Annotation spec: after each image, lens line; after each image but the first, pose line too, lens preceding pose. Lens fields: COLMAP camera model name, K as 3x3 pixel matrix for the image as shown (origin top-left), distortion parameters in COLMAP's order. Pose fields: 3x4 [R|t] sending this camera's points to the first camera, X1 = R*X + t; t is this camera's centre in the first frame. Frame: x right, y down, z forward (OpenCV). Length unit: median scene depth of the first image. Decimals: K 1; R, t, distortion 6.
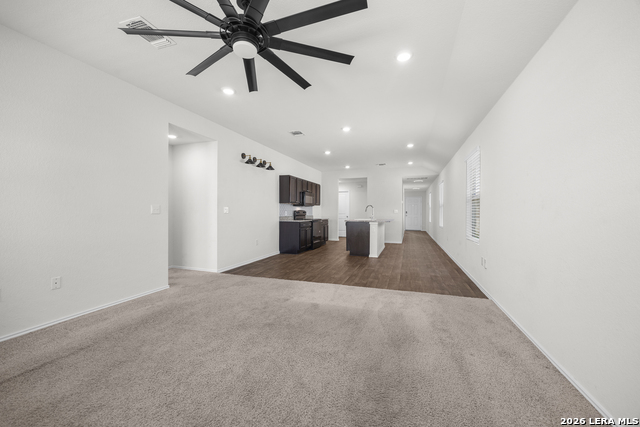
lens RADIAL K [[247.9, 0, 317.8], [0, 247.9, 212.8], [0, 0, 1]] dist [-0.002437, -0.000117]
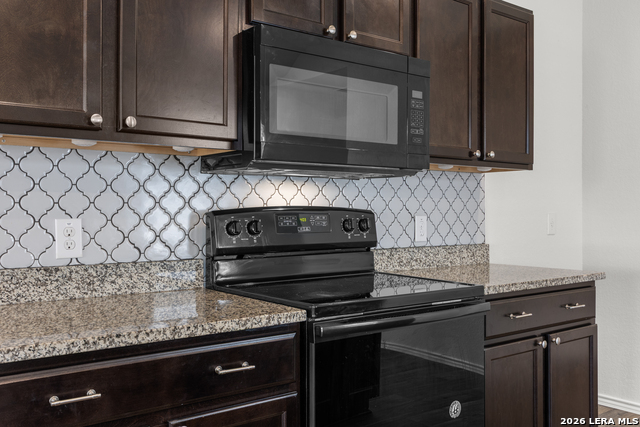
lens RADIAL K [[626.1, 0, 321.5], [0, 626.1, 213.9], [0, 0, 1]] dist [-0.002745, 0.000000]
pose [[0.851043, -0.005950, -0.525062, 0.109732], [0.005004, 0.999982, -0.003220, -0.006777], [0.525072, 0.000113, 0.851058, 0.802028]]
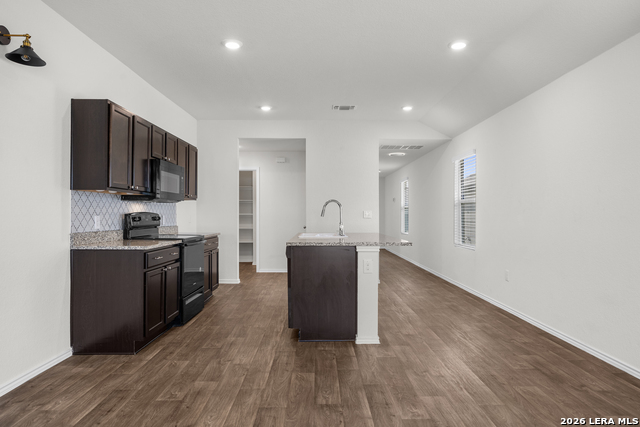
lens RADIAL K [[404.8, 0, 324.1], [0, 404.8, 213.2], [0, 0, 1]] dist [-0.005345, -0.000528]
pose [[0.933973, -0.001410, 0.357341, -0.038509], [0.003392, 0.999982, -0.004918, -0.006257], [-0.357328, 0.005805, 0.933961, 0.386769]]
